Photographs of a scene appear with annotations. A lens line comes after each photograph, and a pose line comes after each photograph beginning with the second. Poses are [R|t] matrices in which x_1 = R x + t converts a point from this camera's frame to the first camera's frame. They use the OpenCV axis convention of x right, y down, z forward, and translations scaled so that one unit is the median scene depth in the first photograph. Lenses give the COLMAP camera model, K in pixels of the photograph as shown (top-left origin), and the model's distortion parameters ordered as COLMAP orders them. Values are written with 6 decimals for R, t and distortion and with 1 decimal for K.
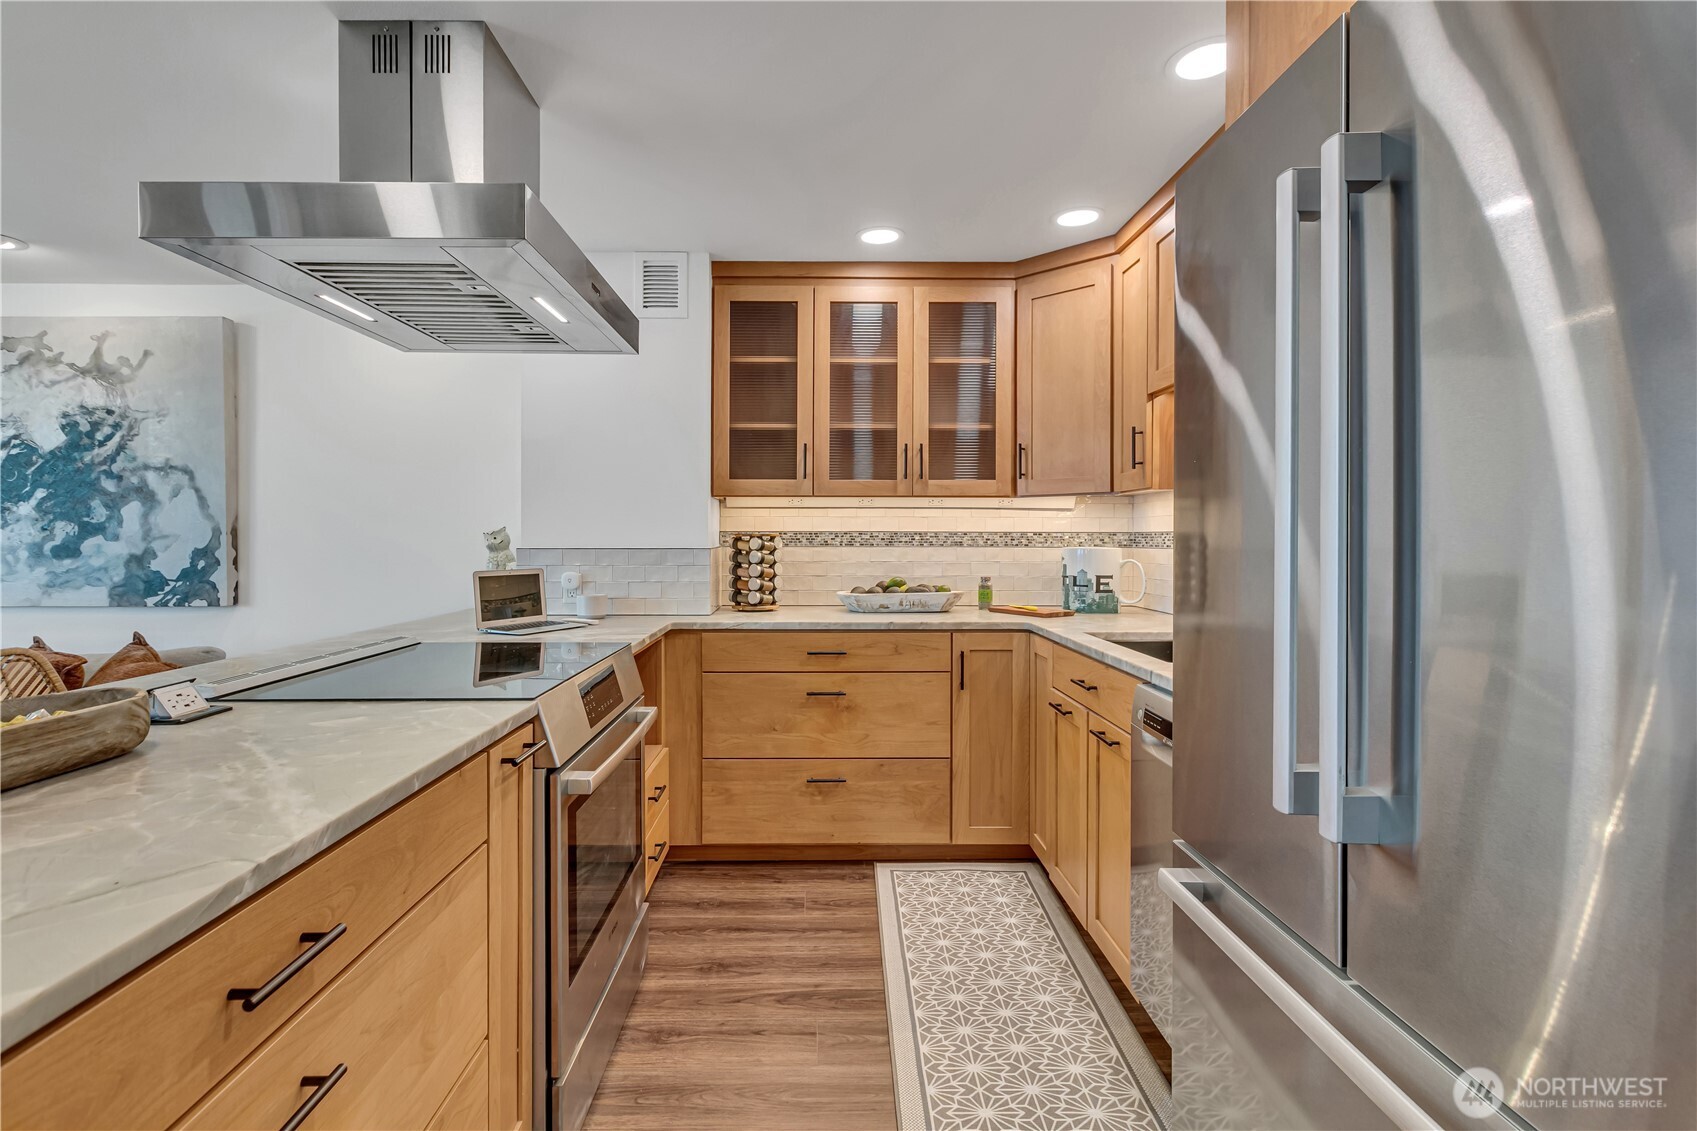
lens RADIAL K [[799.8, 0, 826.8], [0, 799.8, 531.1], [0, 0, 1]] dist [0.003471, 0.000686]
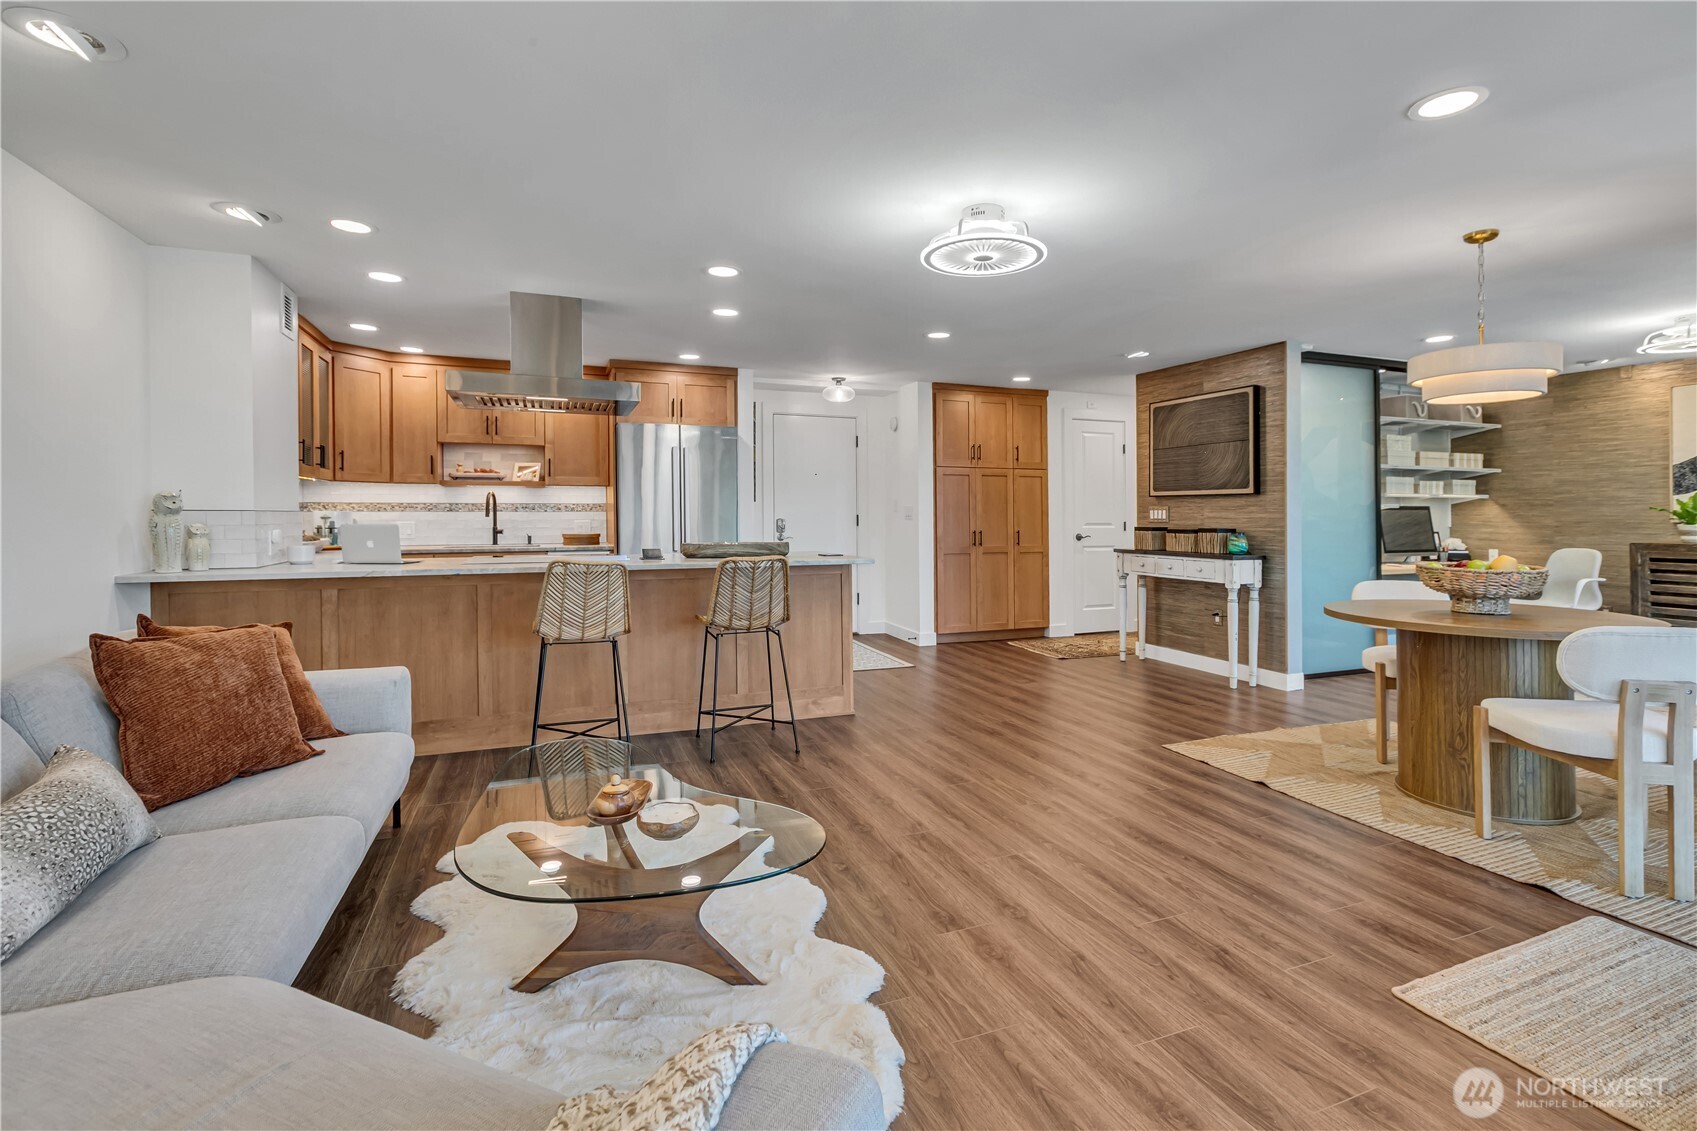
lens RADIAL K [[786.0, 0, 856.0], [0, 786.0, 503.6], [0, 0, 1]] dist [0.000311, 0.000209]
pose [[-0.361260, 0.010301, 0.932408, -1.619546], [-0.007657, 0.999873, -0.014013, 0.018601], [-0.932434, -0.012201, -0.361135, 0.549322]]
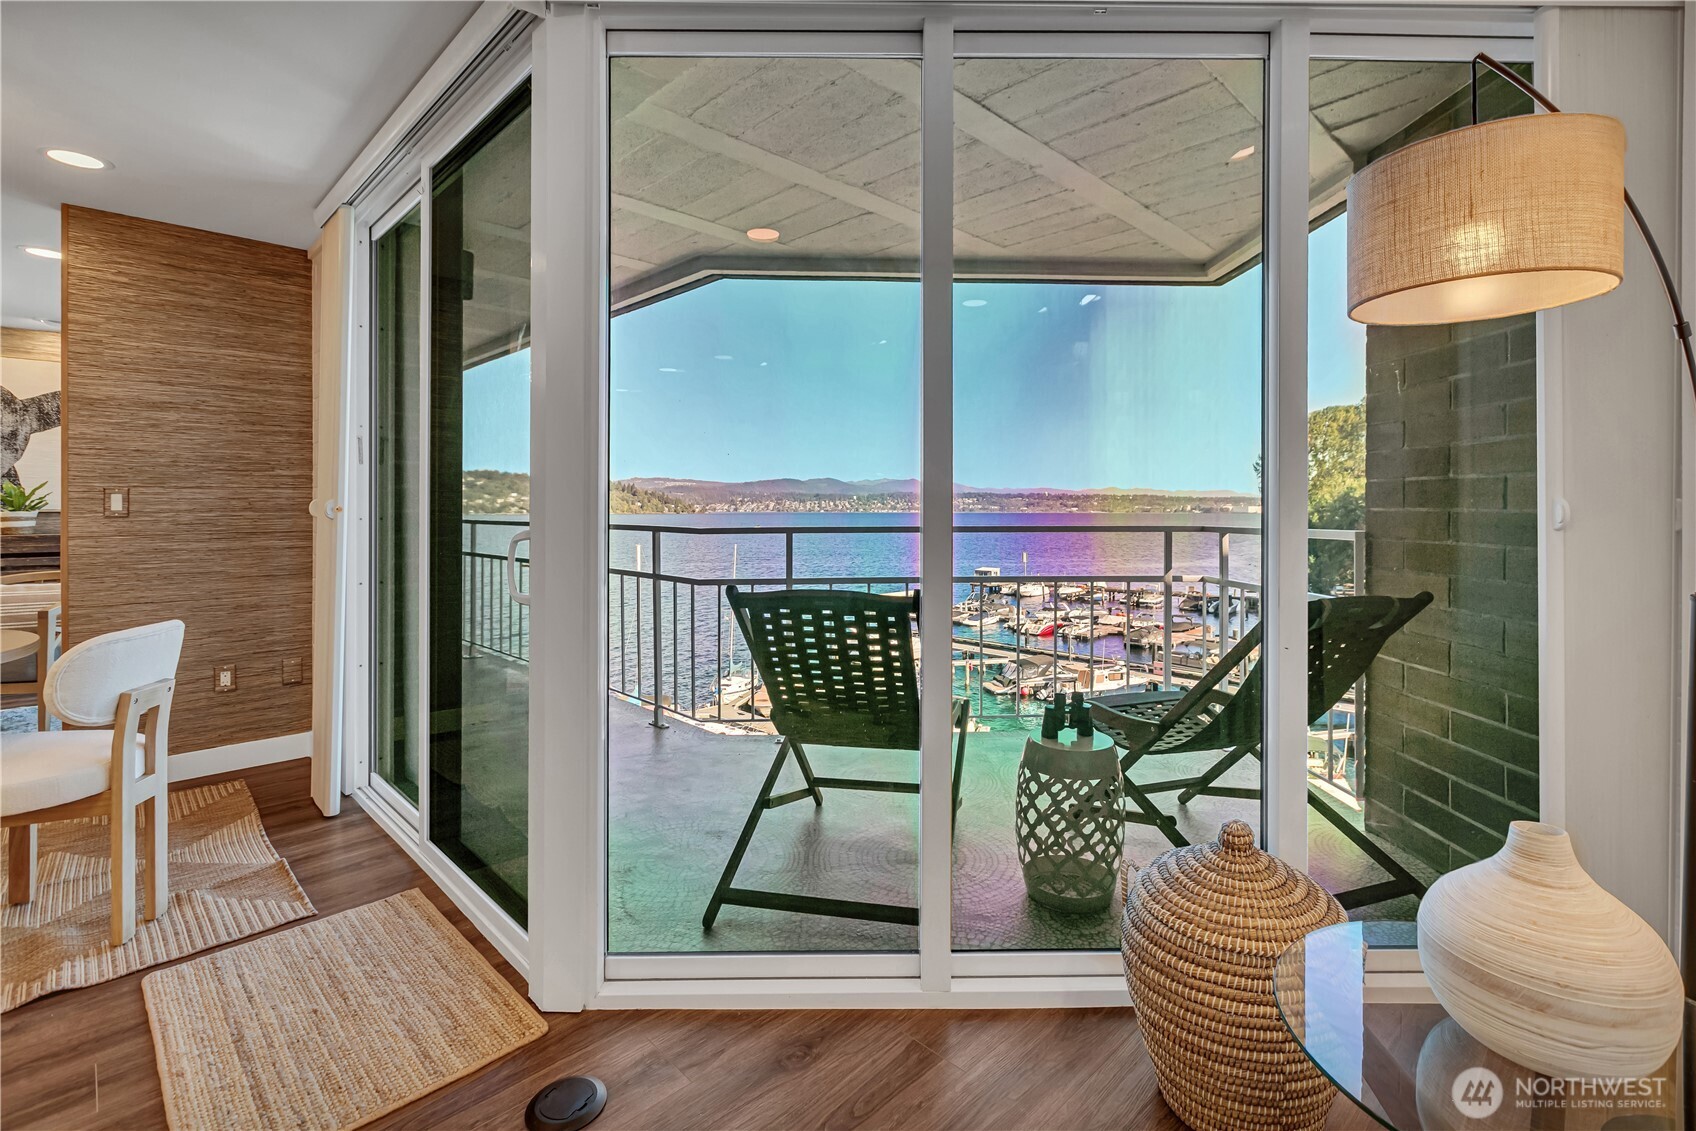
lens RADIAL K [[785.1, 0, 866.4], [0, 785.1, 546.8], [0, 0, 1]] dist [-0.001241, -0.000199]
pose [[-0.717735, 0.031358, -0.695610, -1.209369], [0.002650, 0.999101, 0.042305, 0.026368], [0.696311, 0.028520, -0.717173, 0.471354]]
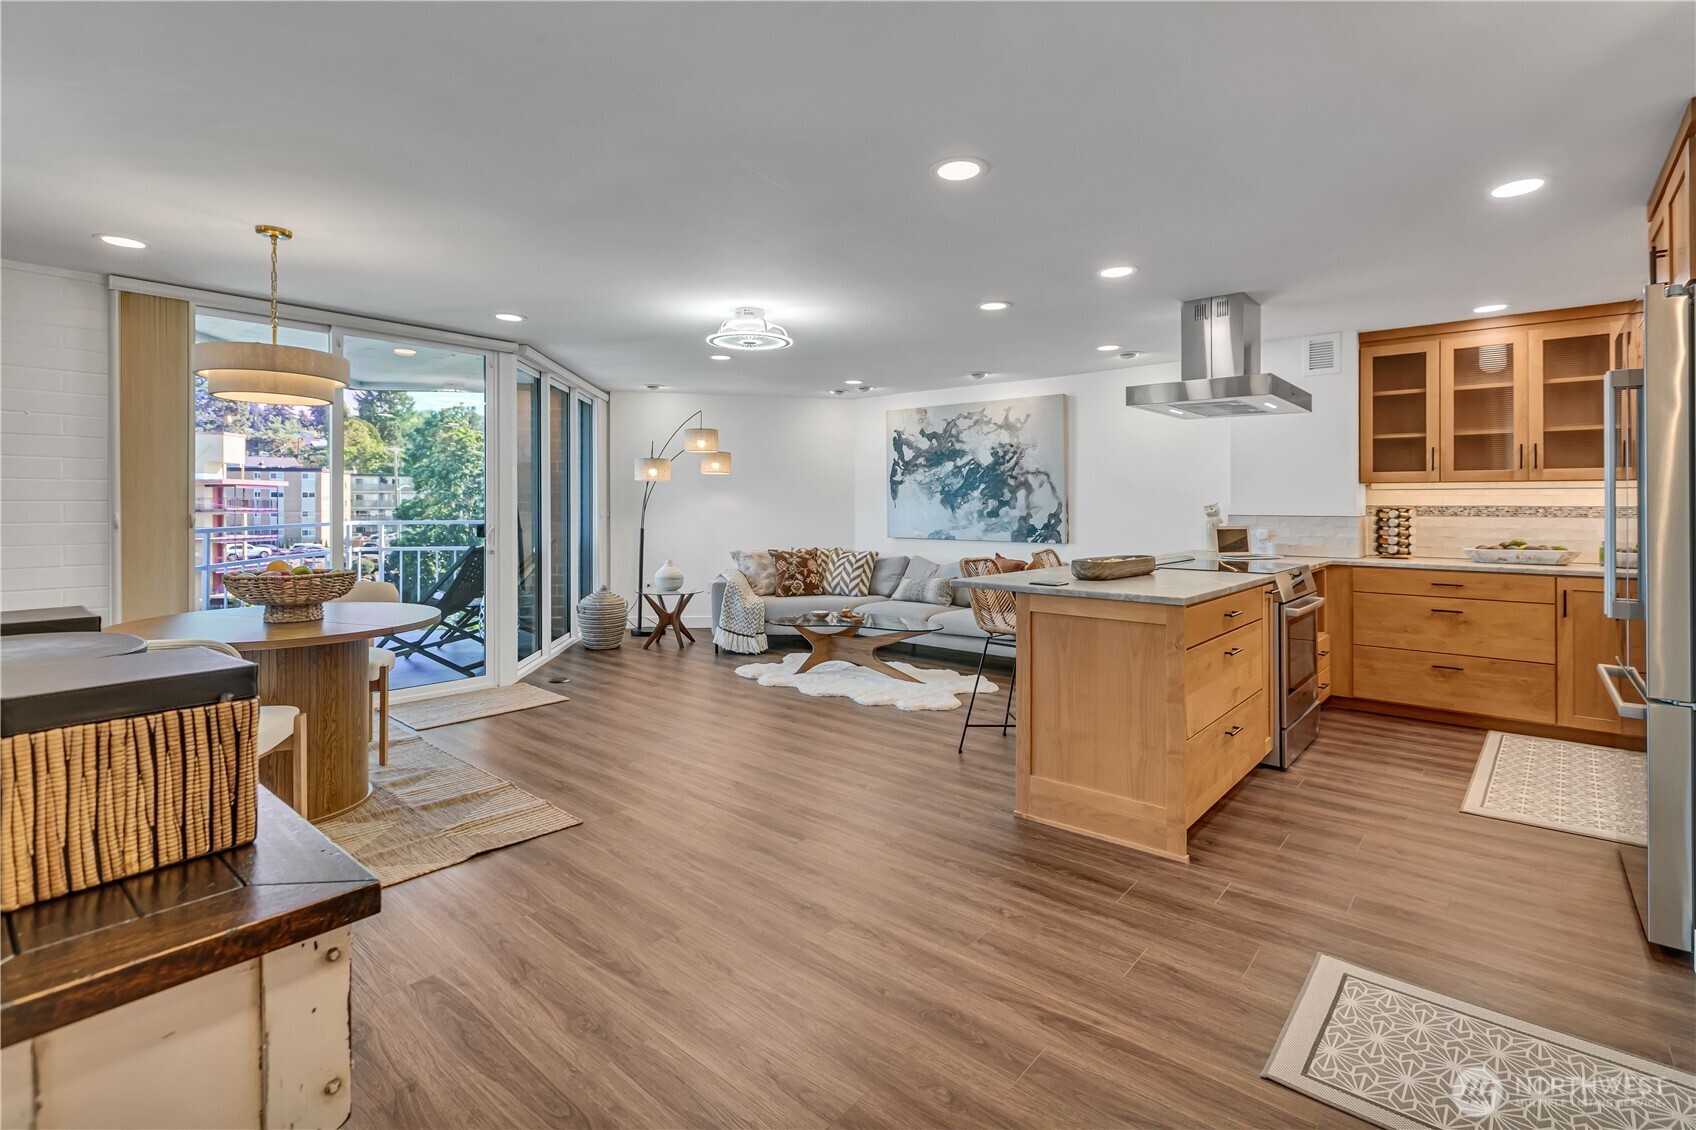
lens RADIAL K [[790.2, 0, 865.5], [0, 790.2, 499.9], [0, 0, 1]] dist [0.004253, 0.000526]
pose [[0.764916, -0.001696, -0.644128, 0.107628], [0.000140, 0.999997, -0.002467, -0.006841], [0.644130, 0.001797, 0.764914, -0.761857]]
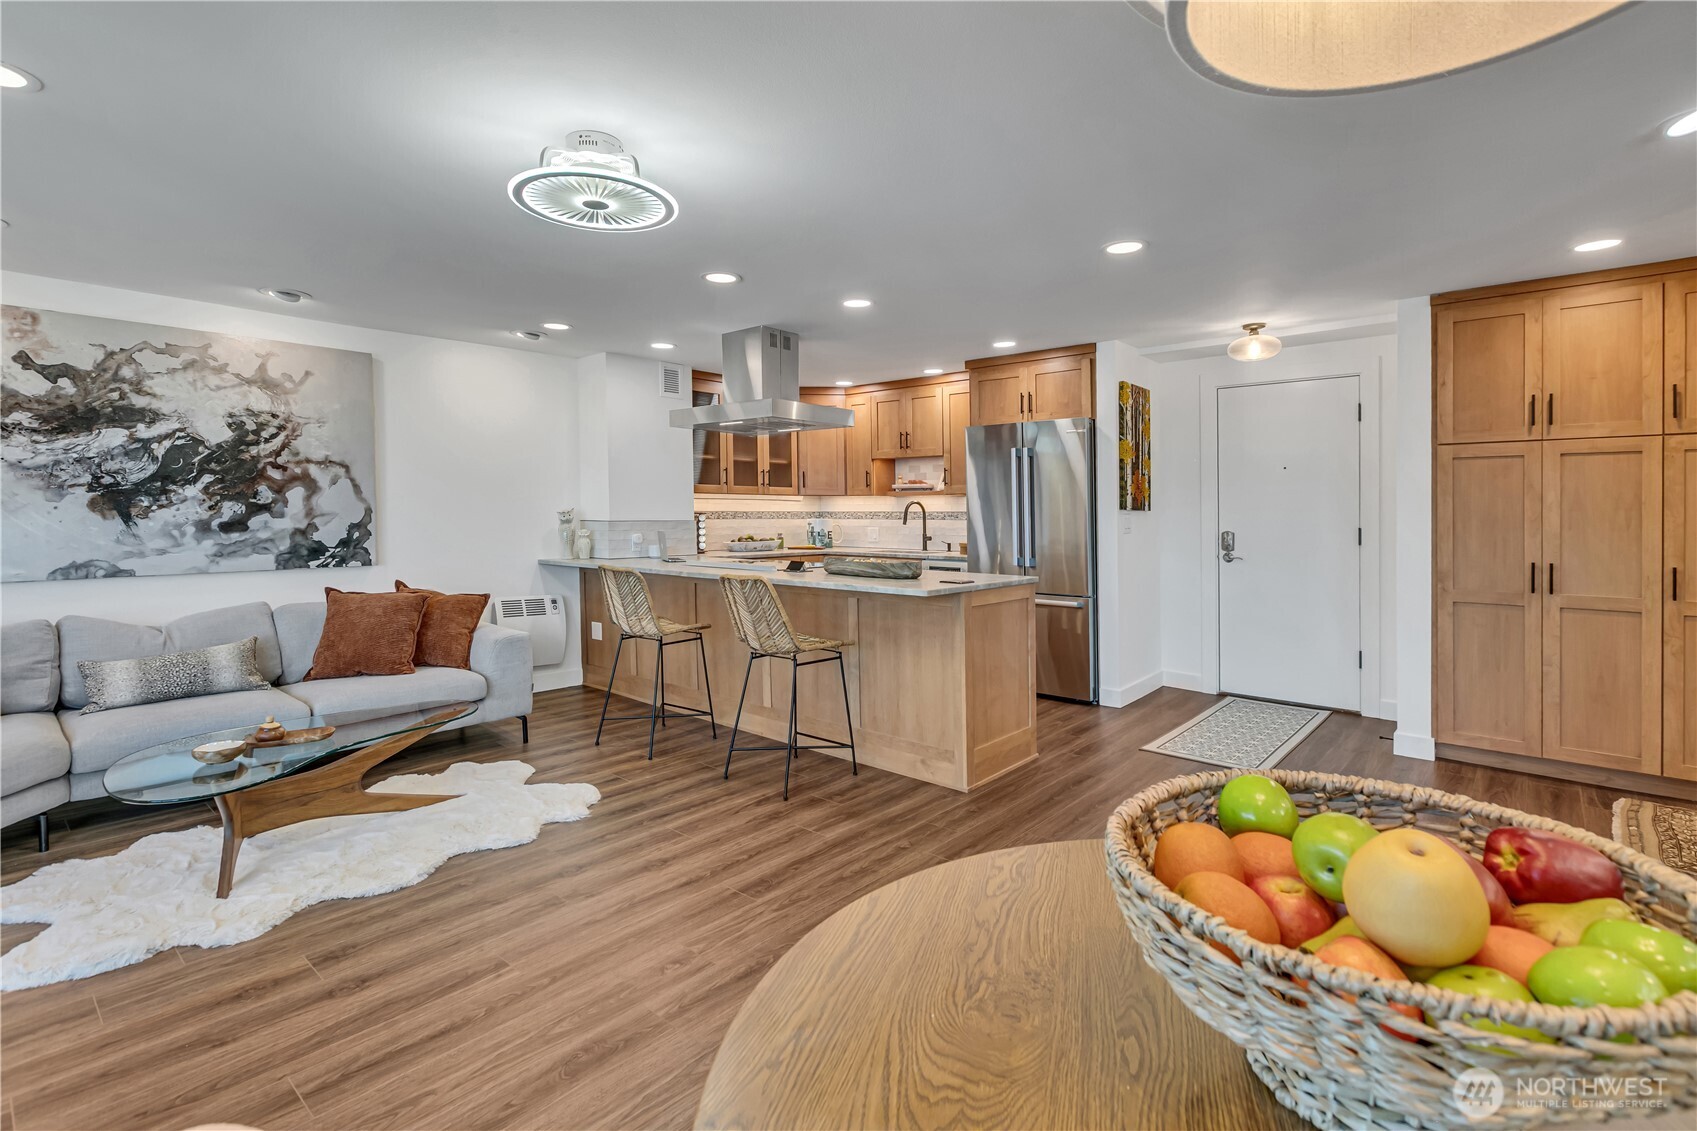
lens RADIAL K [[795.5, 0, 848.2], [0, 795.5, 519.3], [0, 0, 1]] dist [0.000616, 0.000038]
pose [[0.666356, -0.006065, 0.745609, -1.229672], [-0.006434, 0.999883, 0.013883, -0.008850], [-0.745606, -0.014048, 0.666239, -0.512744]]
